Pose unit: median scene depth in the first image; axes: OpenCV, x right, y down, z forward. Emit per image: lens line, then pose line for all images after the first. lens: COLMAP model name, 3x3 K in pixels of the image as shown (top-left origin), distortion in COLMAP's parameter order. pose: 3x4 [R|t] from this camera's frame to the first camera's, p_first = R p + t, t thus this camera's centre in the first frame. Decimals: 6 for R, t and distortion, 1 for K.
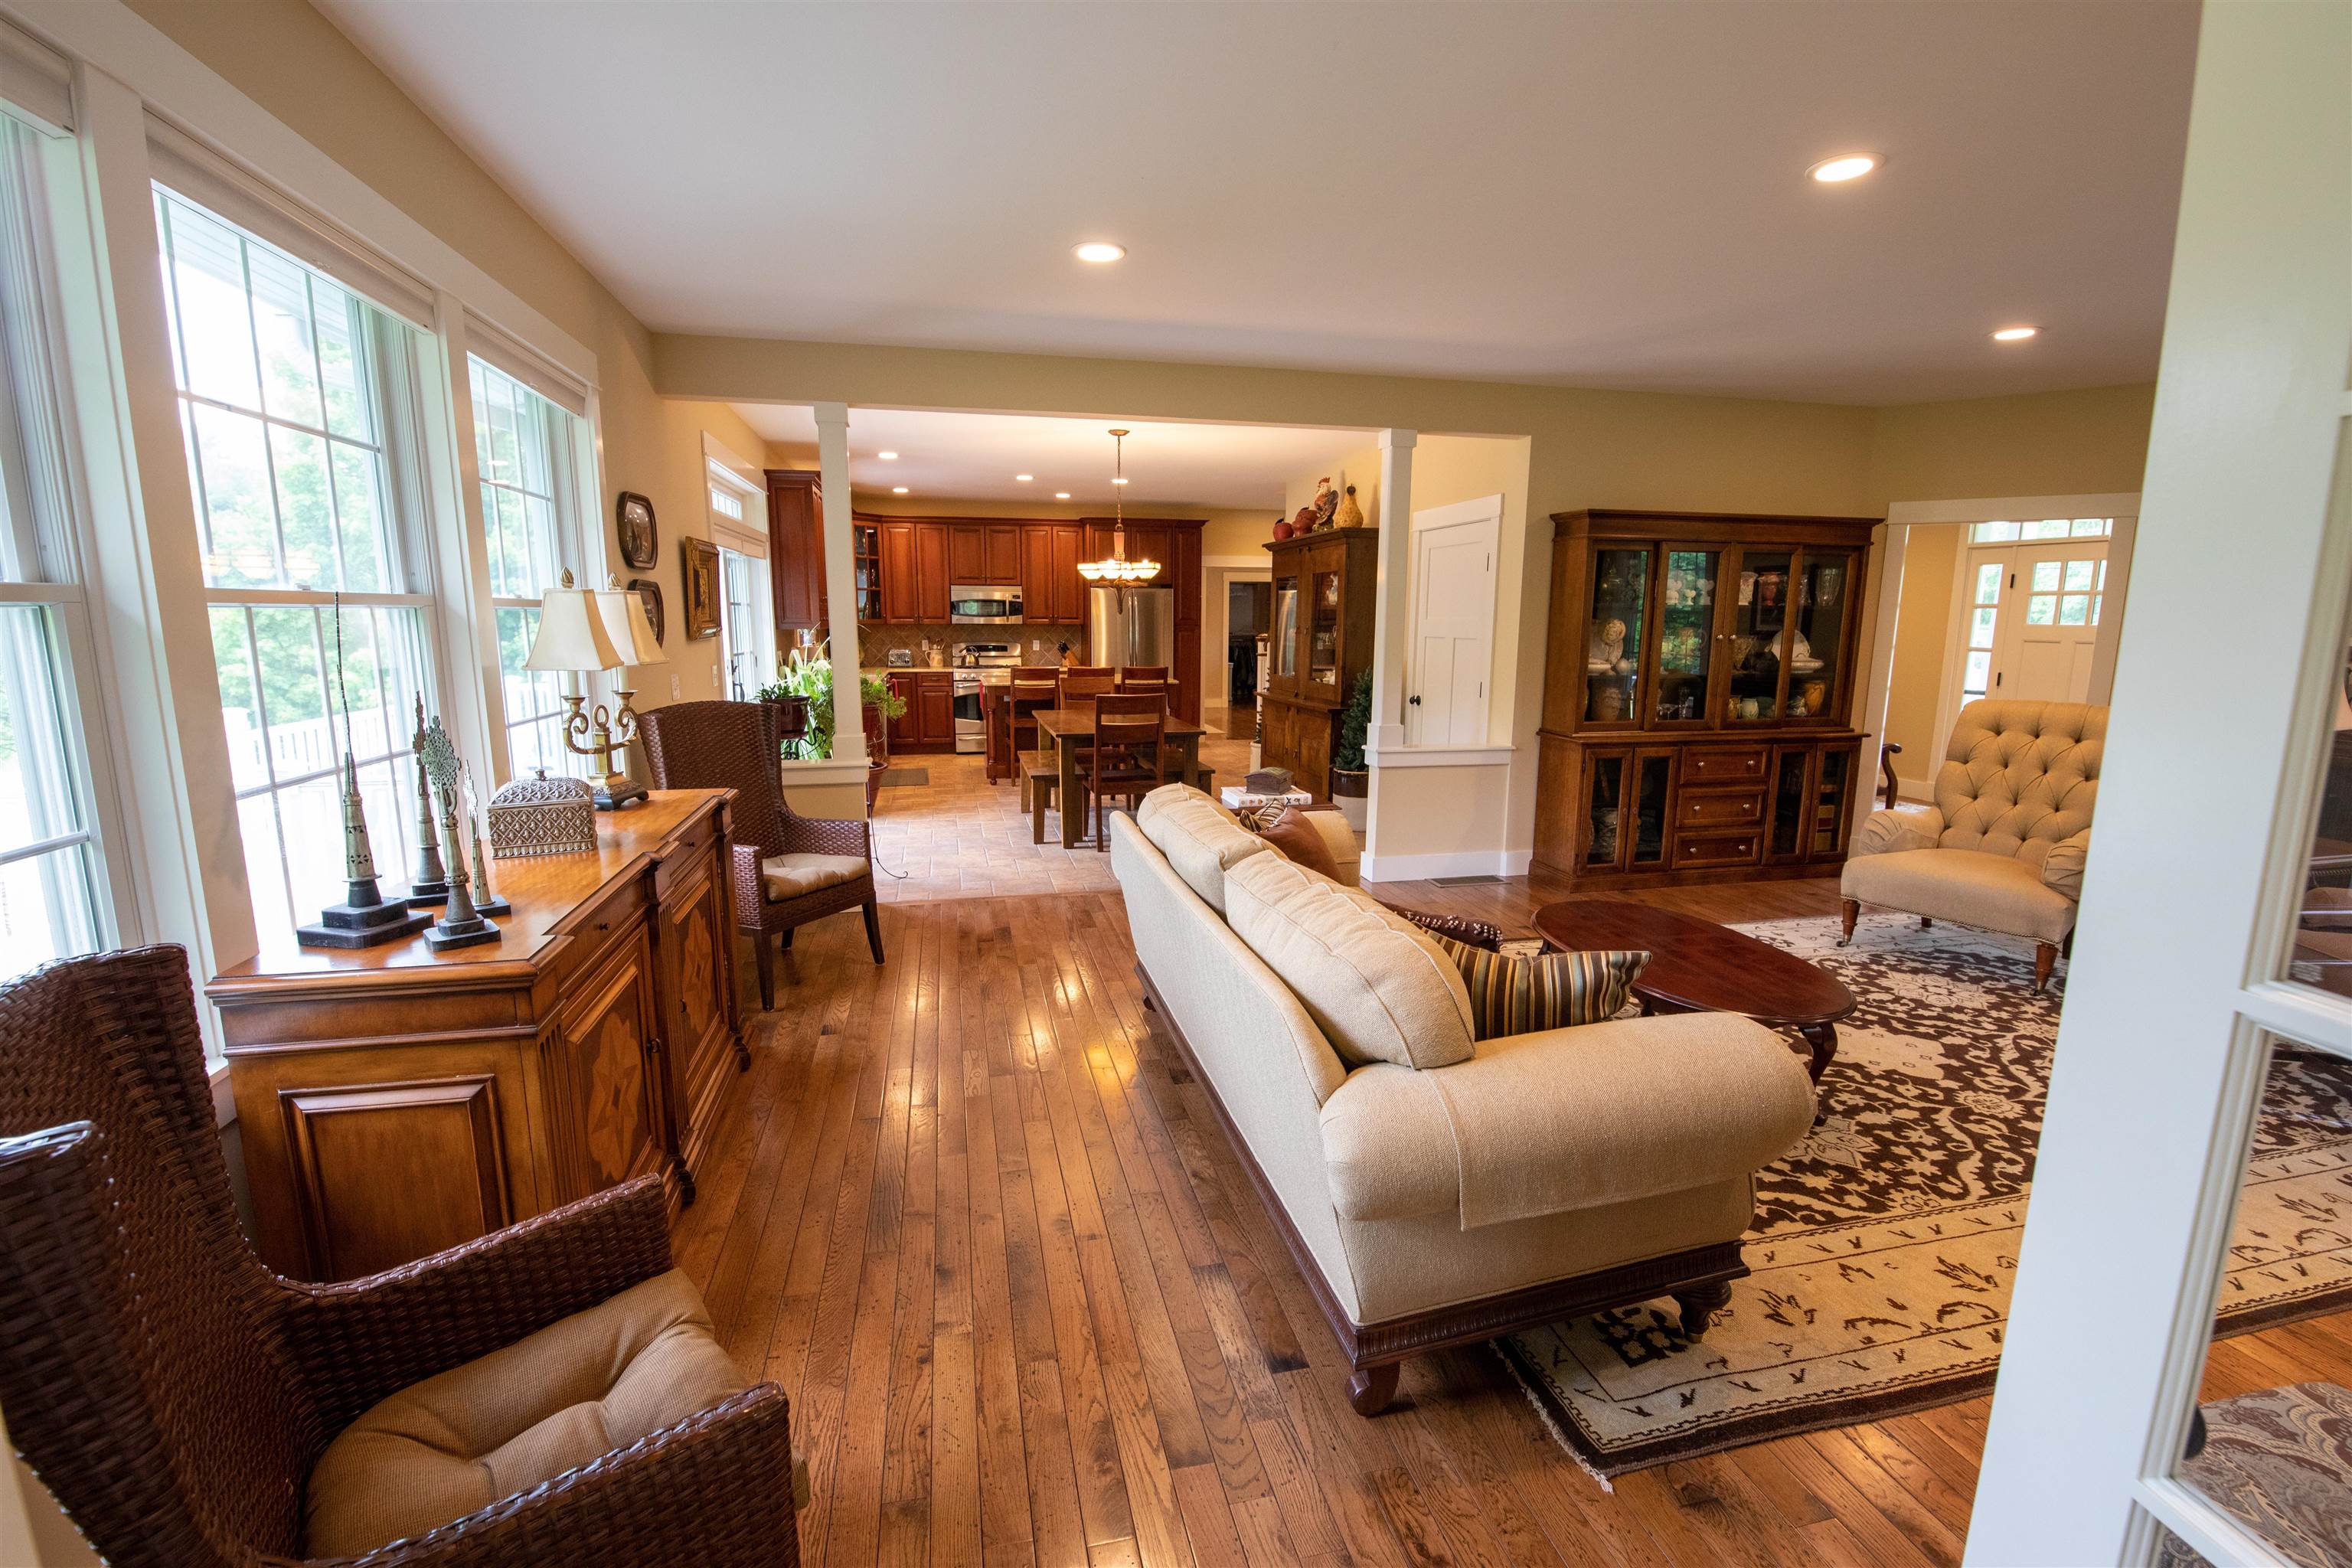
lens RADIAL K [[1023.4, 0, 1173.0], [0, 1023.4, 793.2], [0, 0, 1]] dist [-0.004508, -0.008073]
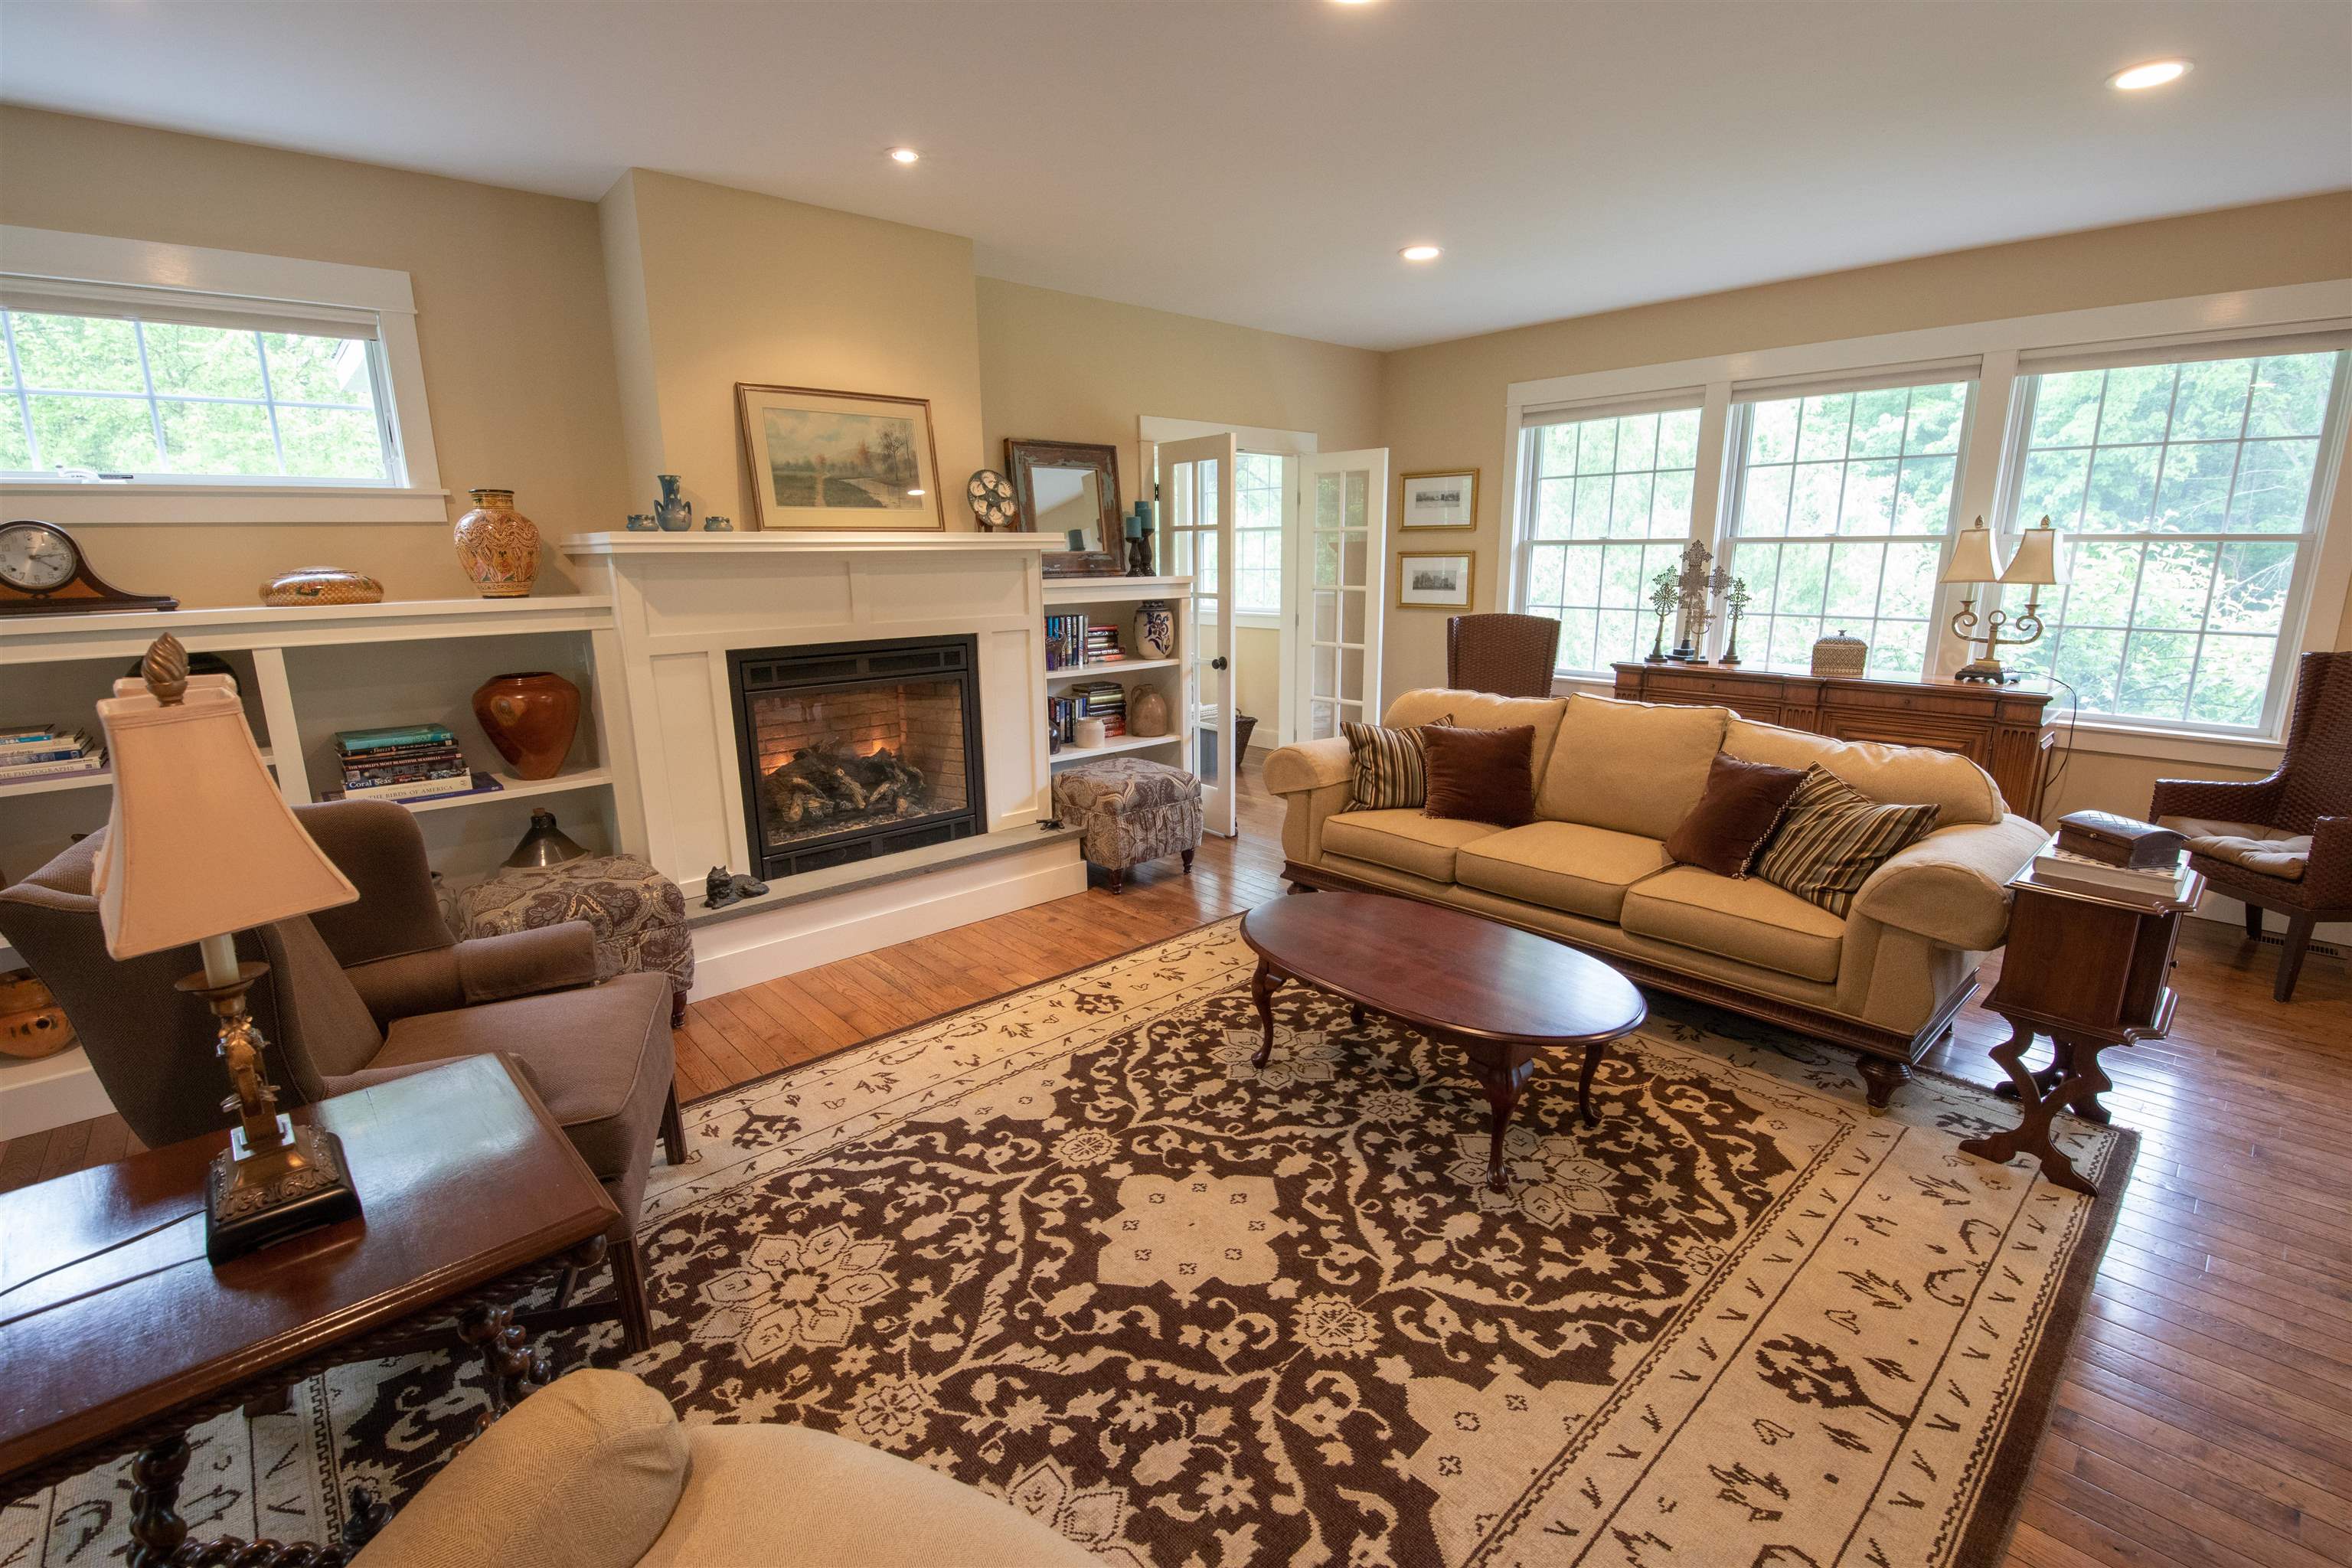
lens RADIAL K [[1023.4, 0, 1173.0], [0, 1023.4, 793.2], [0, 0, 1]] dist [-0.004508, -0.008073]
pose [[-0.870646, 0.118152, -0.477509, 0.889648], [-0.077250, 0.925840, 0.369935, -0.219854], [0.485806, 0.358970, -0.796952, 1.282728]]
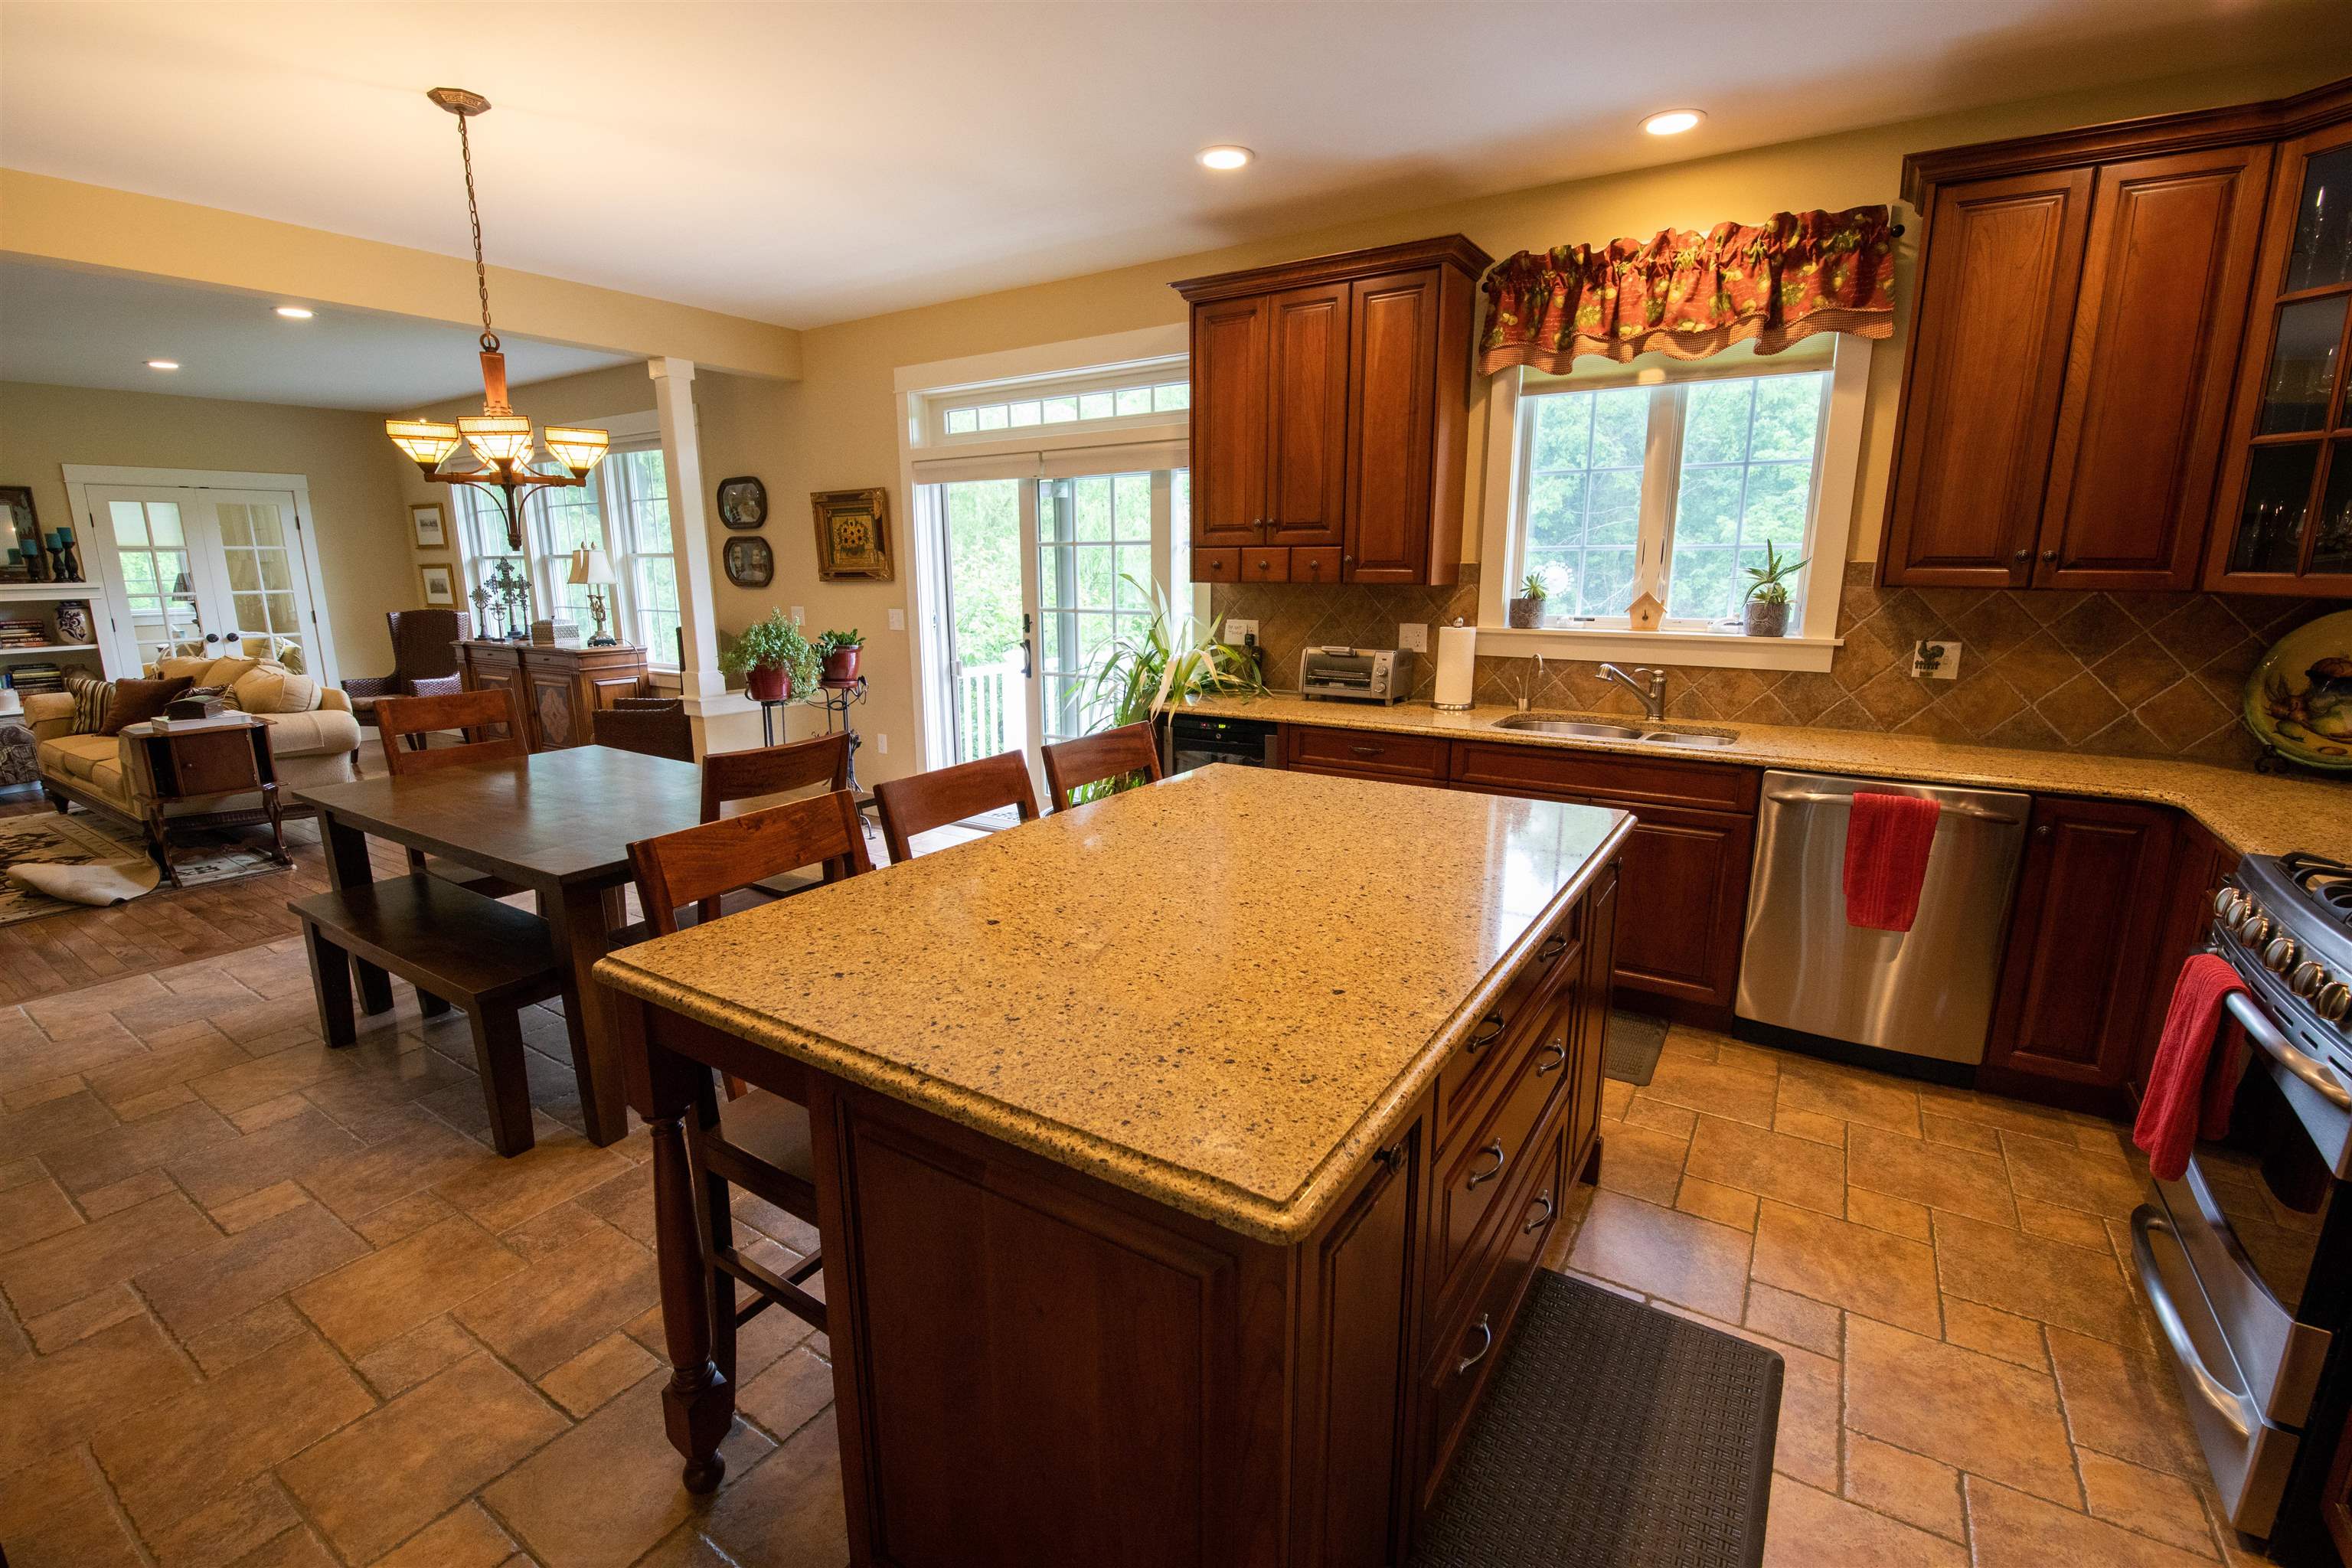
lens RADIAL K [[1023.4, 0, 1173.0], [0, 1023.4, 793.2], [0, 0, 1]] dist [-0.004508, -0.008073]
pose [[-0.710627, 0.151538, -0.687056, 0.111765], [-0.121594, 0.935383, 0.332075, -0.476708], [0.692982, 0.319523, -0.646282, 2.797449]]
